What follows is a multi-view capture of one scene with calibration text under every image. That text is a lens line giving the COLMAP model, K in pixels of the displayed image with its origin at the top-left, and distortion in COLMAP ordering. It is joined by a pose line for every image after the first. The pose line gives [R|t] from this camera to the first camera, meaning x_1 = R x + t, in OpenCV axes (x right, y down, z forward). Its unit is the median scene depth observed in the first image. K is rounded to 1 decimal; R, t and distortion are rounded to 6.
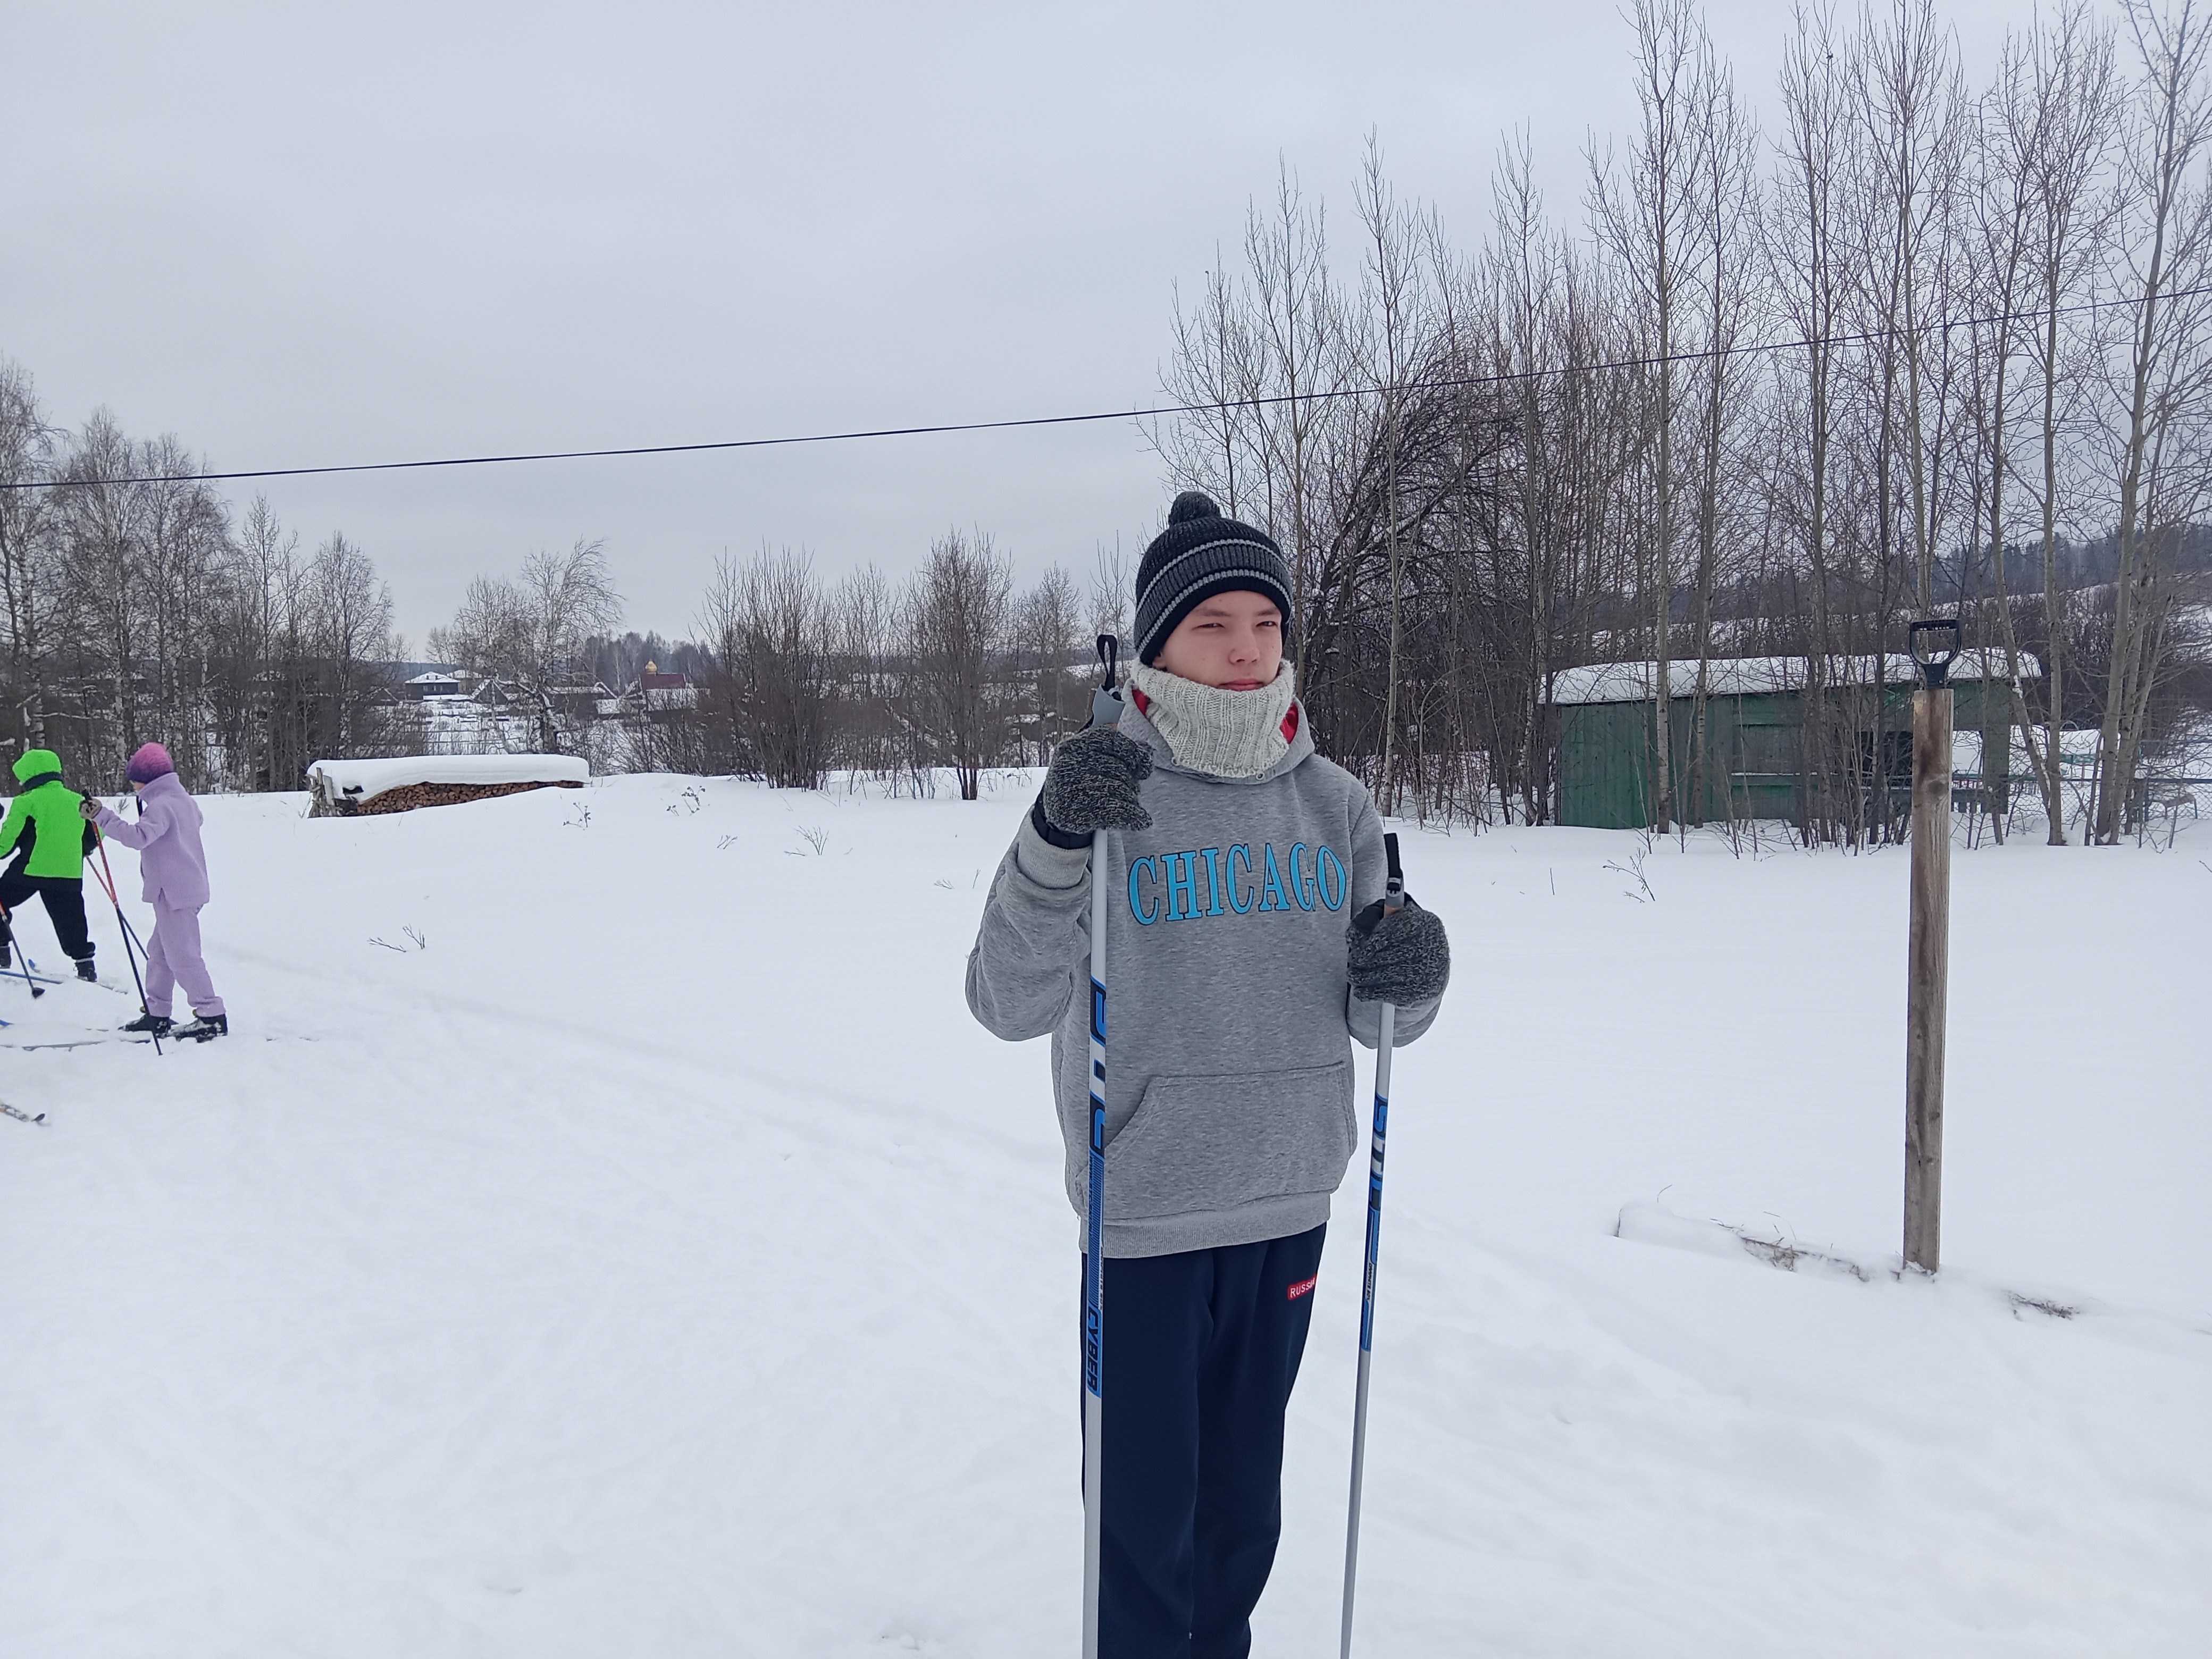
lens RADIAL K [[1605.7, 0, 1102.4], [0, 1605.7, 821.2], [0, 0, 1]] dist [0.036786, -0.033710]
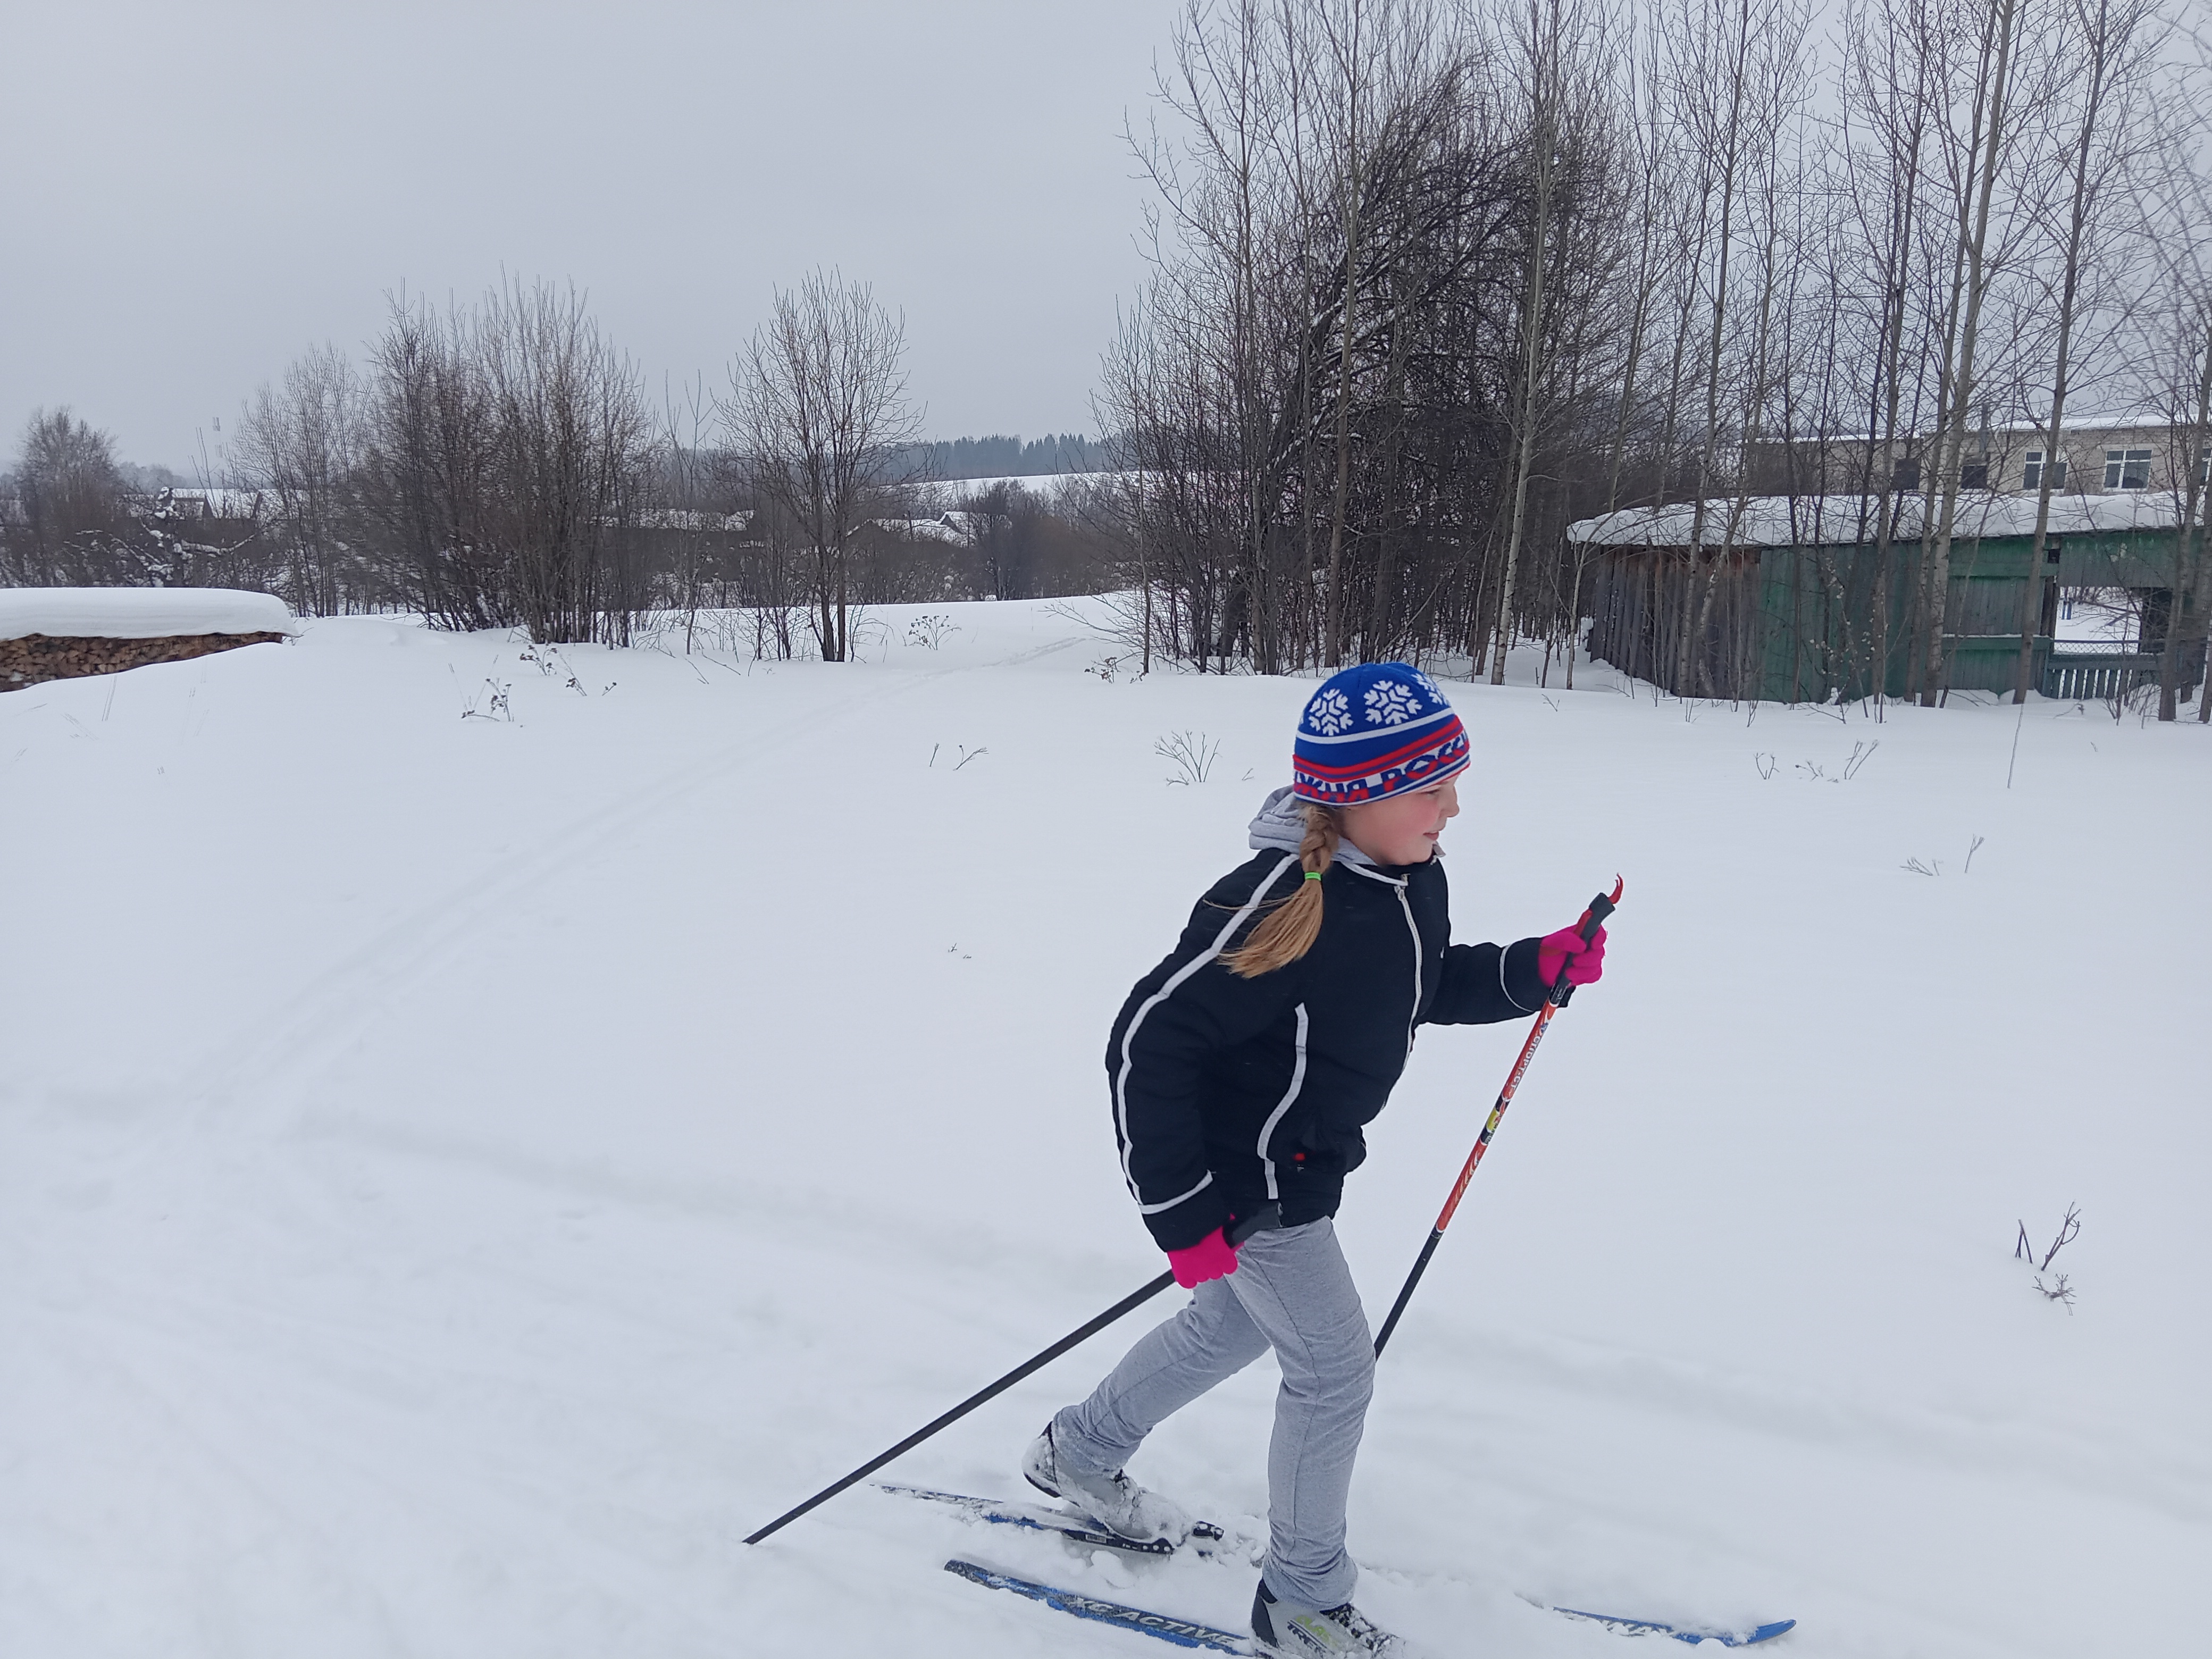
lens RADIAL K [[1605.7, 0, 1102.0], [0, 1605.7, 834.8], [0, 0, 1]] dist [0.036786, -0.033710]
pose [[0.931546, -0.039605, 0.361459, -0.276140], [0.001164, 0.994370, 0.105955, -0.013775], [-0.363620, -0.098282, 0.926348, 0.312981]]
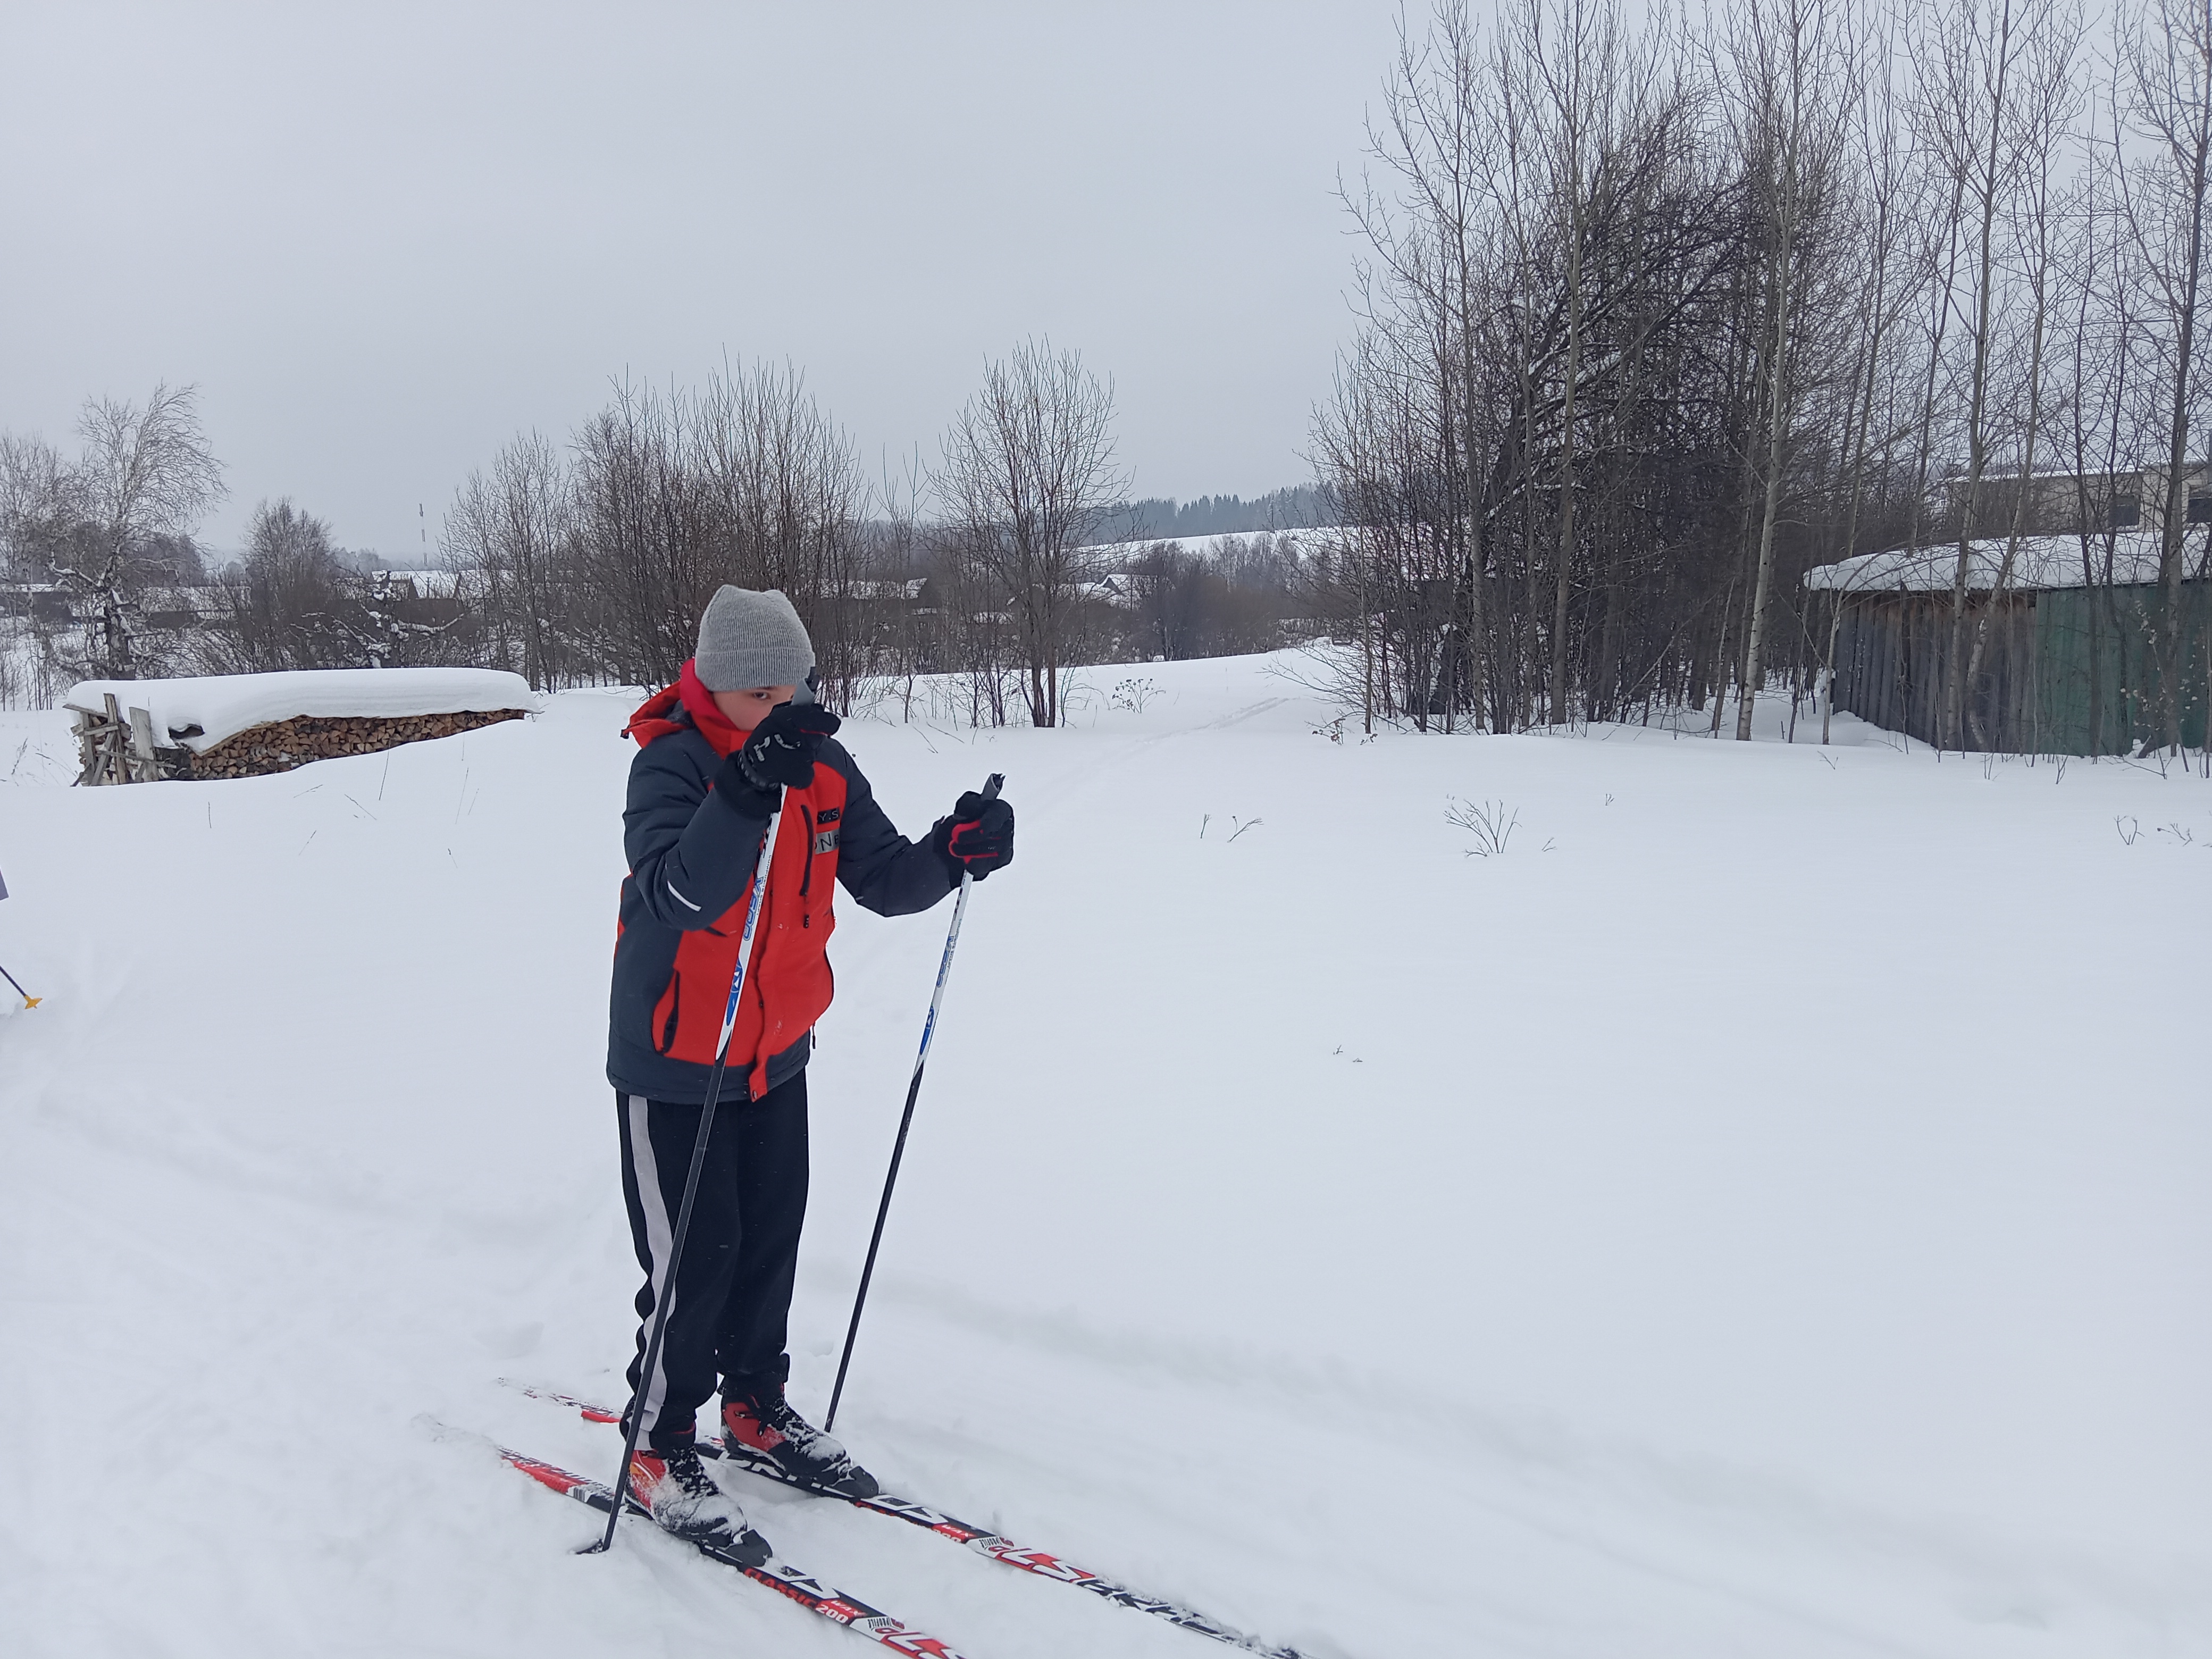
lens RADIAL K [[1605.7, 0, 1101.9], [0, 1605.7, 830.9], [0, 0, 1]] dist [0.036786, -0.033710]
pose [[0.962148, -0.035063, 0.270264, -0.298116], [0.017688, 0.997633, 0.066456, -0.016256], [-0.271954, -0.059160, 0.960490, 0.338597]]
